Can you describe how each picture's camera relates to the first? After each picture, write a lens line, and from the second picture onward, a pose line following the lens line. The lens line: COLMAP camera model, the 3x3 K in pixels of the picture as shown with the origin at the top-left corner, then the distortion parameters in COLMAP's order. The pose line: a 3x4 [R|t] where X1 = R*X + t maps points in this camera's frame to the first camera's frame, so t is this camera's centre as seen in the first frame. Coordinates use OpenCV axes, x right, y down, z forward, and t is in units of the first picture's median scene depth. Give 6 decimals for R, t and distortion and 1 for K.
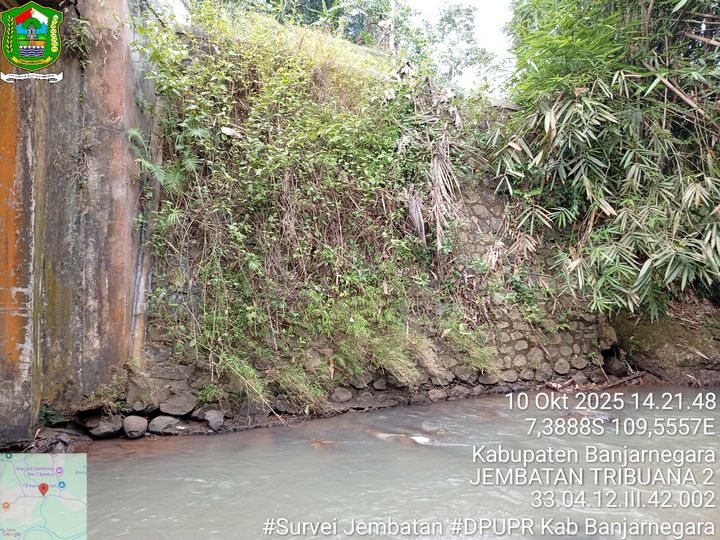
lens RADIAL K [[560.0, 0, 362.9], [0, 560.0, 277.2], [0, 0, 1]] dist [0.051245, -0.101305]
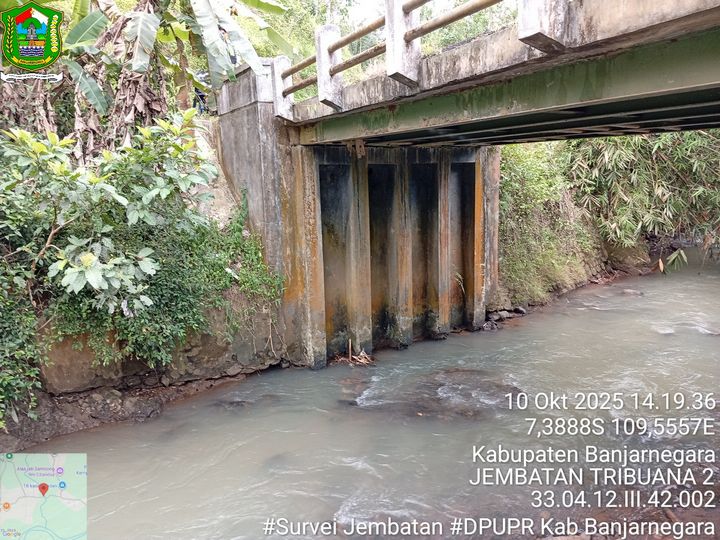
lens RADIAL K [[560.0, 0, 365.5], [0, 560.0, 281.6], [0, 0, 1]] dist [0.051245, -0.101305]
pose [[0.937515, -0.095136, 0.334686, -1.346681], [0.032265, 0.981520, 0.188621, -0.266950], [-0.346445, -0.166036, 0.923259, -0.748226]]
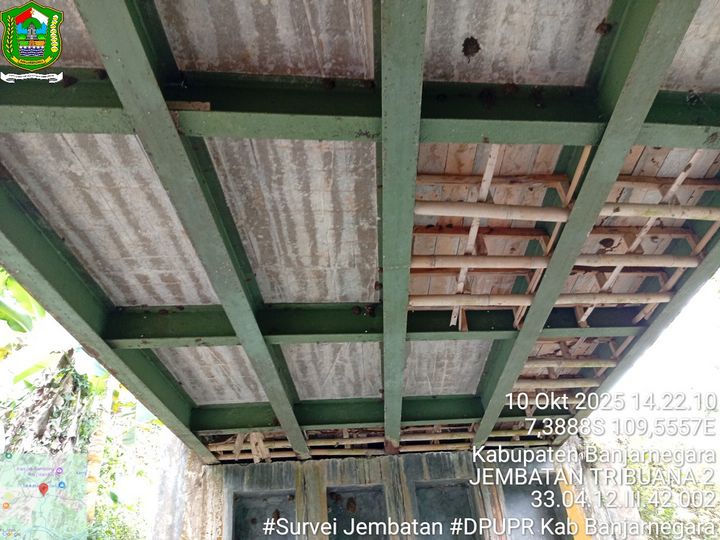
lens RADIAL K [[560.0, 0, 353.5], [0, 560.0, 268.7], [0, 0, 1]] dist [0.051245, -0.101305]
pose [[0.980864, -0.169957, -0.094973, -0.652046], [0.088304, 0.823104, -0.560983, -0.070637], [0.173515, 0.541862, 0.822361, -0.303837]]
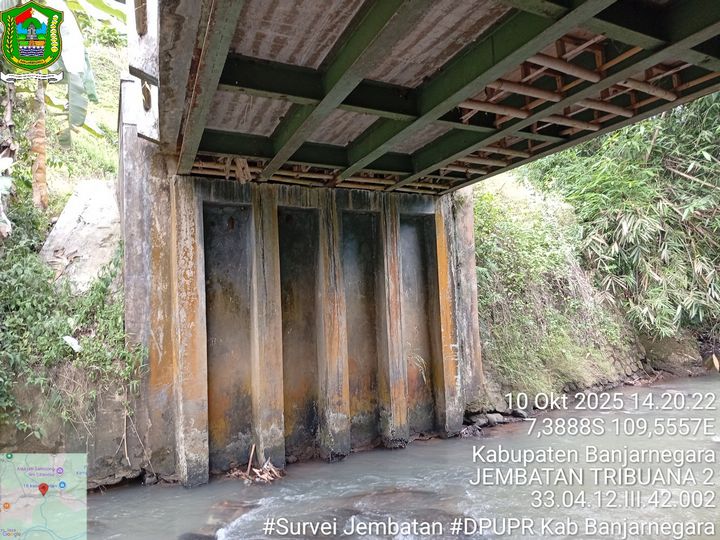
lens RADIAL K [[560.0, 0, 364.4], [0, 560.0, 272.0], [0, 0, 1]] dist [0.051245, -0.101305]
pose [[0.964830, -0.032636, 0.260842, -0.963935], [0.048382, 0.997359, -0.054171, -0.092613], [-0.258385, 0.064886, 0.963861, -0.483228]]
